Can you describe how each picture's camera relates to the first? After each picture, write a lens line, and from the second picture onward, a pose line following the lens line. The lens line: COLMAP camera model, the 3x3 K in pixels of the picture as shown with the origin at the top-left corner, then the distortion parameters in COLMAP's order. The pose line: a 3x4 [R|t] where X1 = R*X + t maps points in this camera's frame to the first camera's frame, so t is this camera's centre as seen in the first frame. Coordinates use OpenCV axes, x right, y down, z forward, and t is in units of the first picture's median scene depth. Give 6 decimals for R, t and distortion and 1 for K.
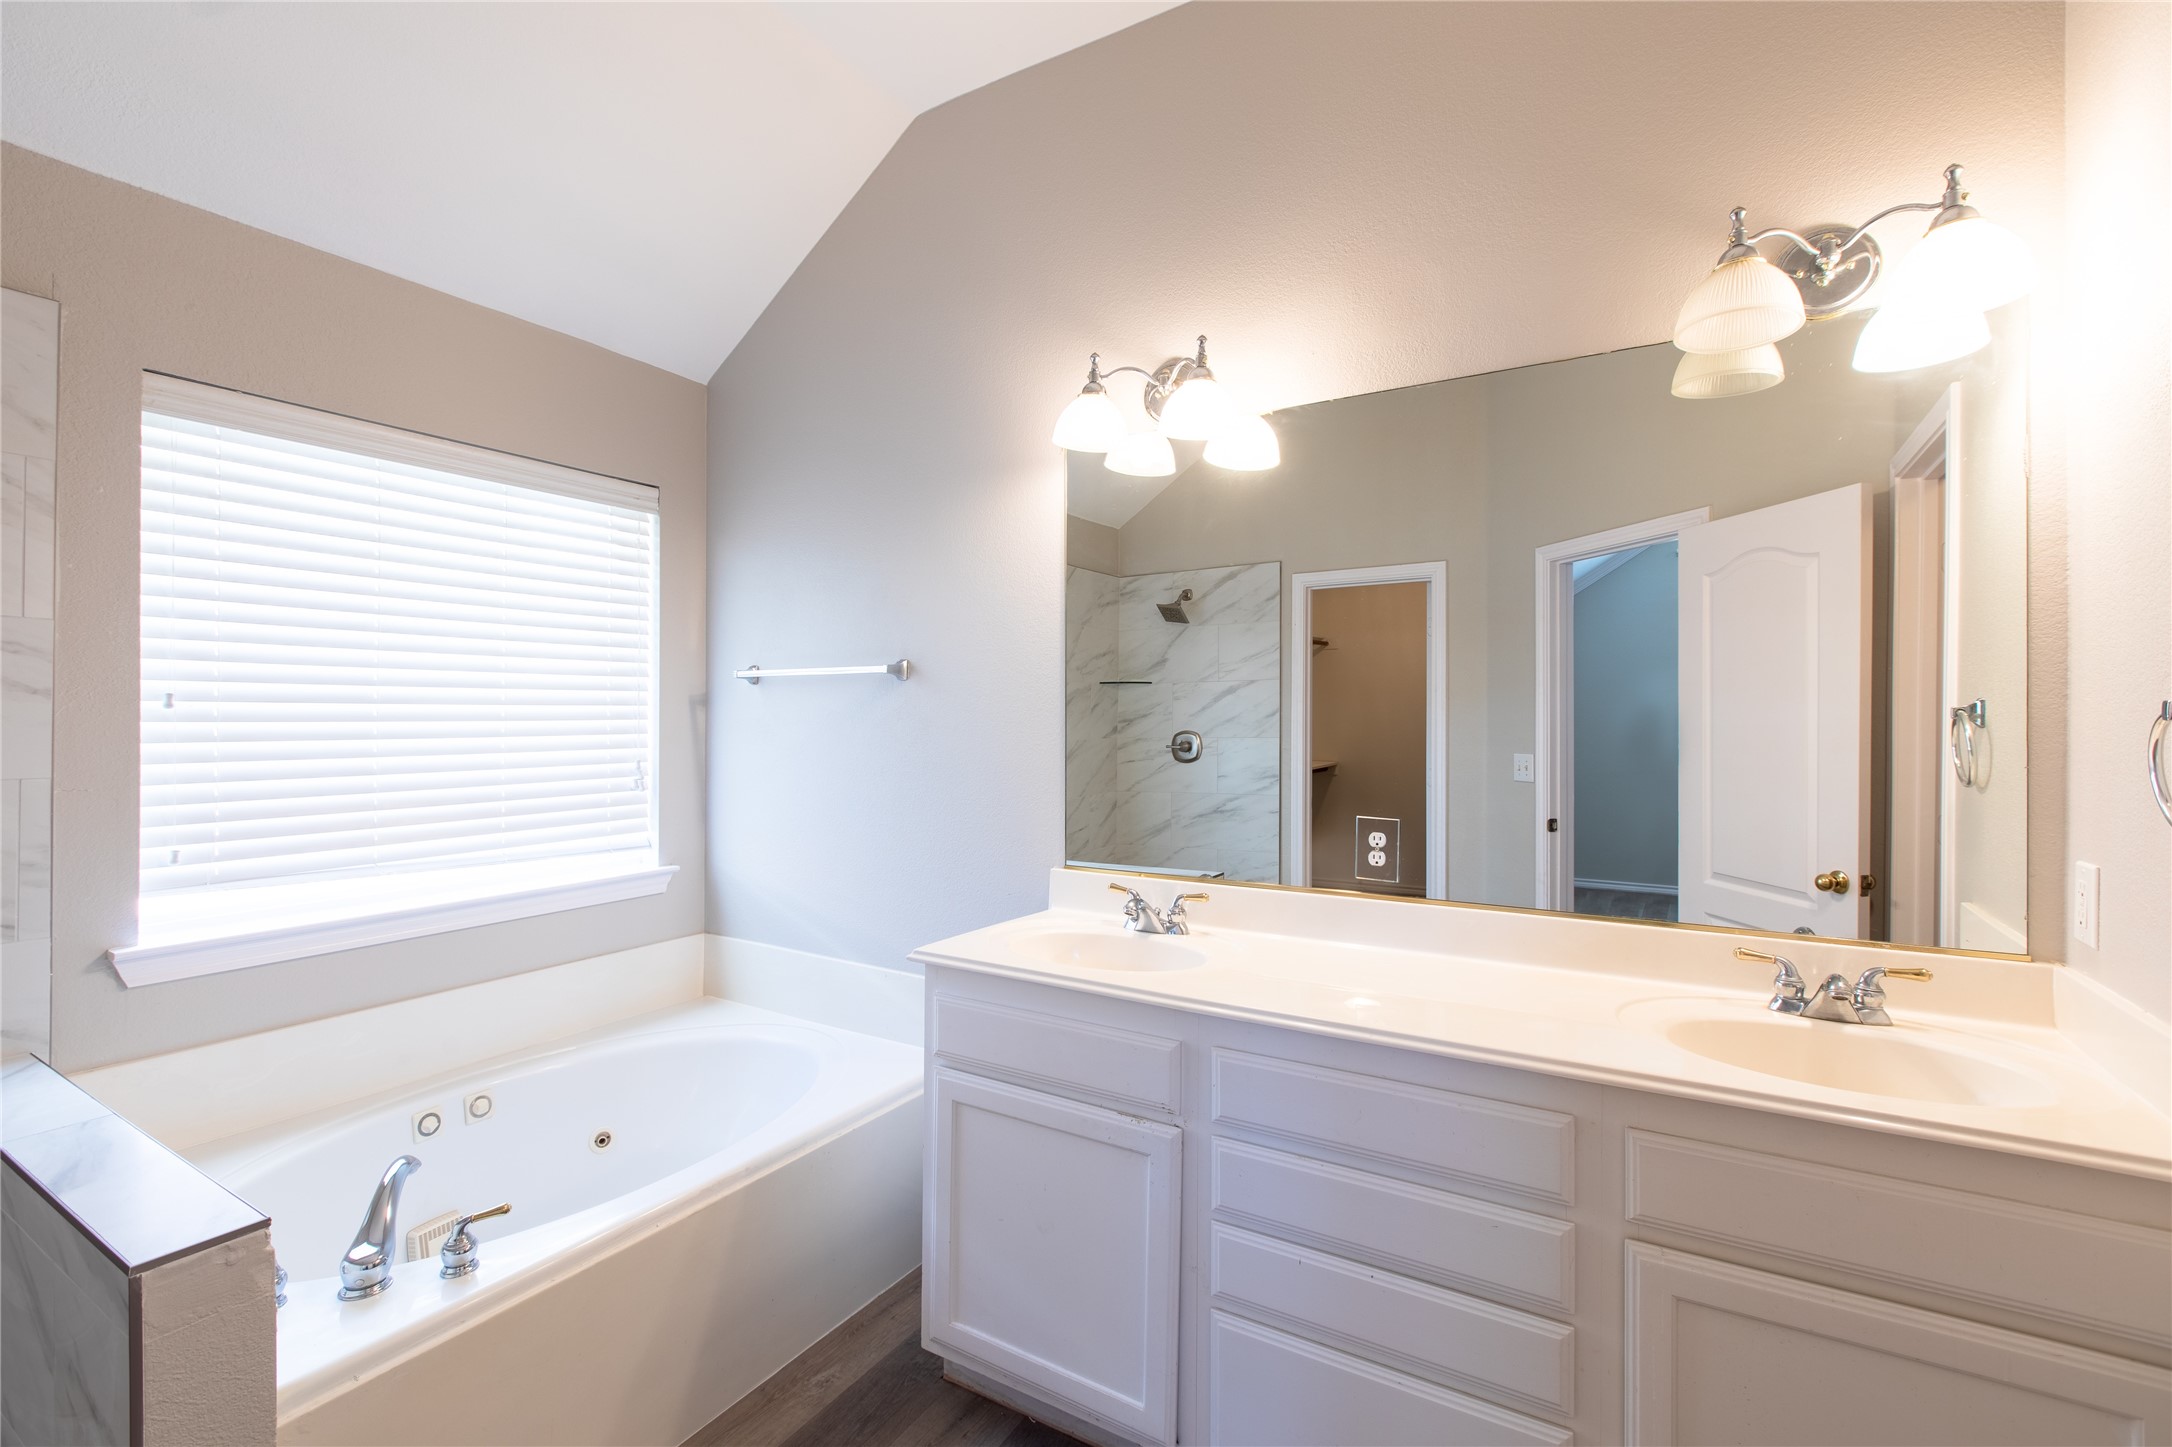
lens RADIAL K [[959.9, 0, 1089.5], [0, 959.9, 720.4], [0, 0, 1]] dist [0.004334, -0.000302]
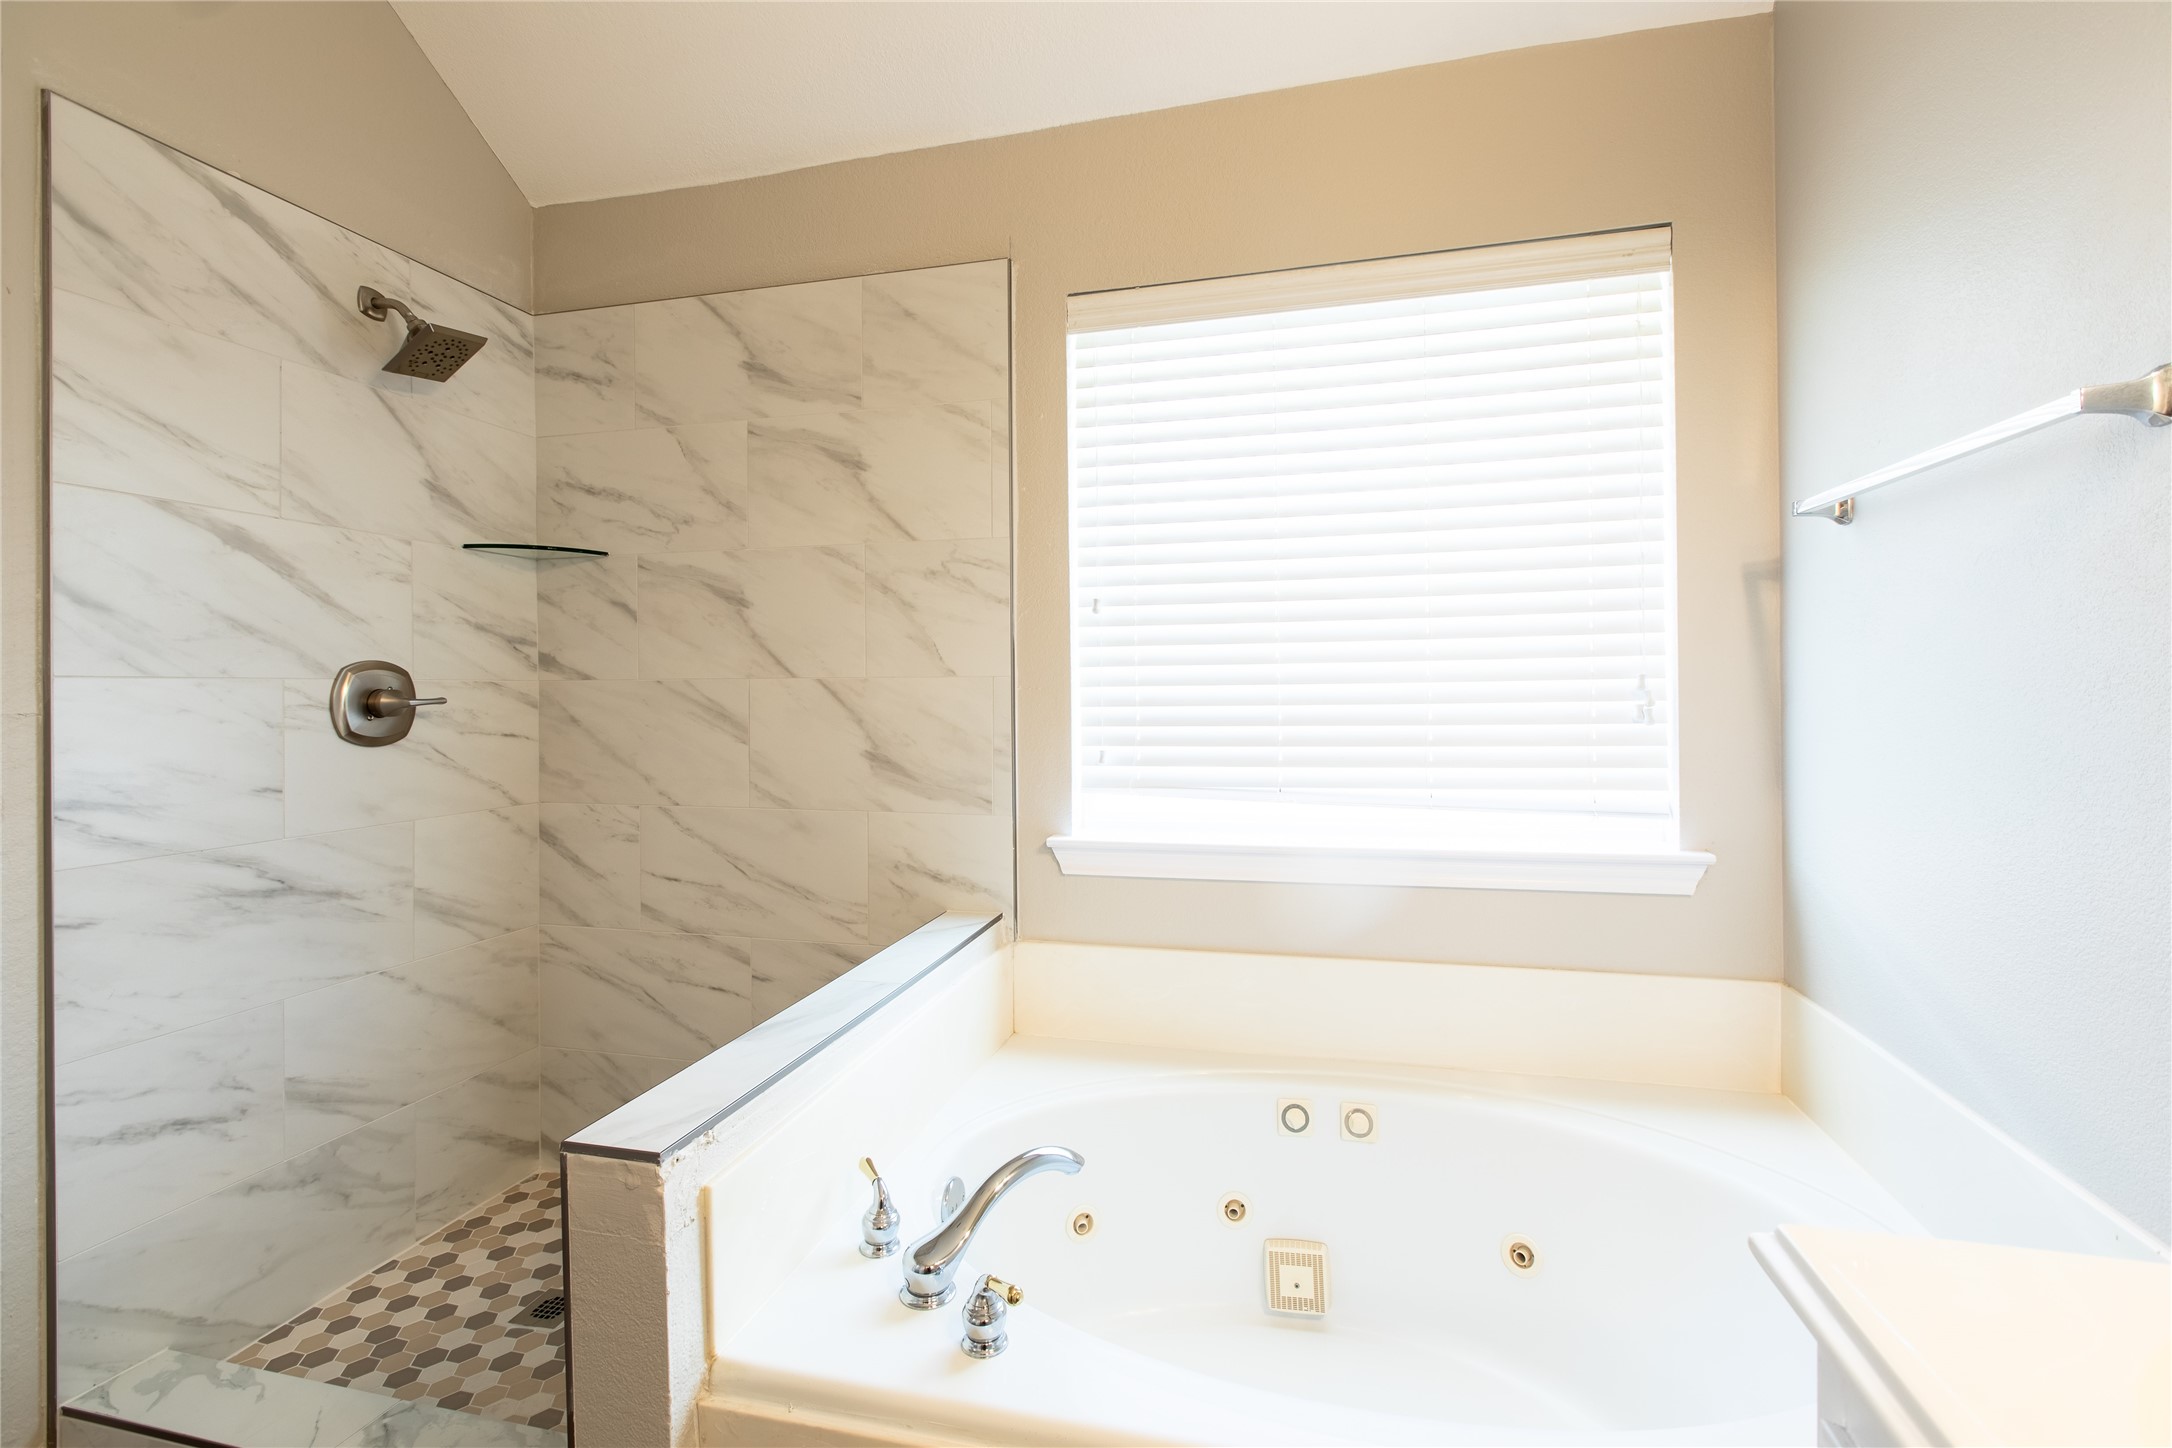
lens RADIAL K [[966.7, 0, 1088.7], [0, 966.7, 689.4], [0, 0, 1]] dist [0.000645, -0.000454]
pose [[0.283248, -0.001458, -0.959046, 0.040465], [0.010084, 0.999948, 0.001458, 0.061117], [0.958994, -0.010084, 0.283248, 0.625990]]
